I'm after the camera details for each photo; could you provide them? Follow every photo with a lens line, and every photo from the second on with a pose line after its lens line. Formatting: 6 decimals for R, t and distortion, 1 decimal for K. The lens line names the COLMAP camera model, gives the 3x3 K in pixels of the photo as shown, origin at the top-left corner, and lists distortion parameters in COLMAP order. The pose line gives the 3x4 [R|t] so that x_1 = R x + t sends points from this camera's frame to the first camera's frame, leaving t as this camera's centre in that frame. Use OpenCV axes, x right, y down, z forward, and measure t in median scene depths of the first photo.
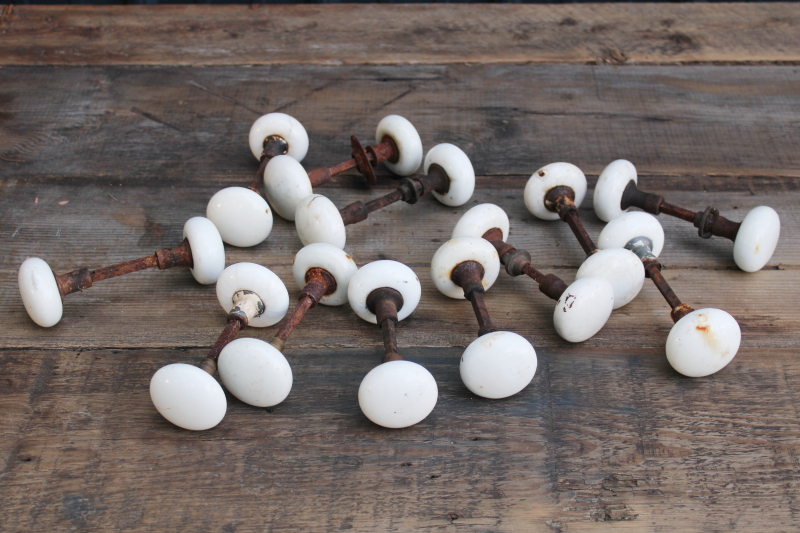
lens RADIAL K [[1224.0, 0, 401.2], [0, 1224.0, 265.7], [0, 0, 1]] dist [-0.031385, 0.000000]
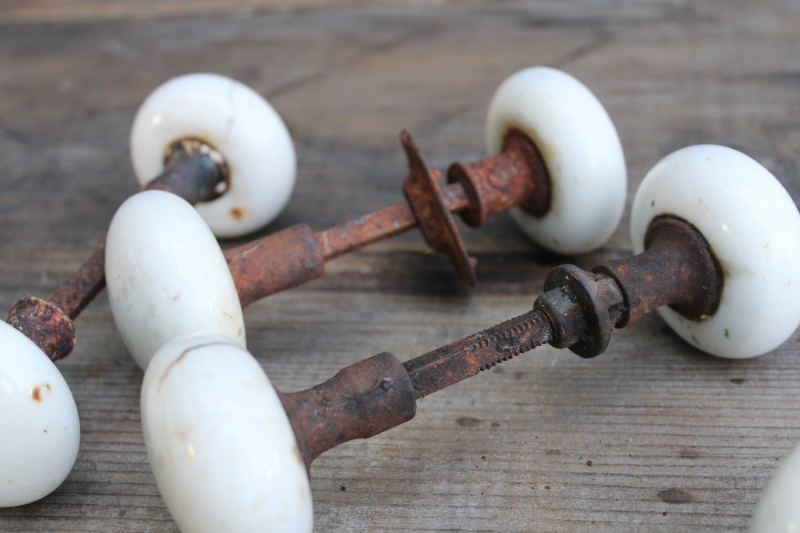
lens RADIAL K [[1224.0, 0, 401.4], [0, 1224.0, 268.4], [0, 0, 1]] dist [-0.031385, 0.000000]
pose [[0.985114, -0.001867, -0.171893, 0.014532], [-0.006936, 0.998695, -0.050598, -0.054049], [0.171763, 0.051037, 0.983815, 0.686226]]
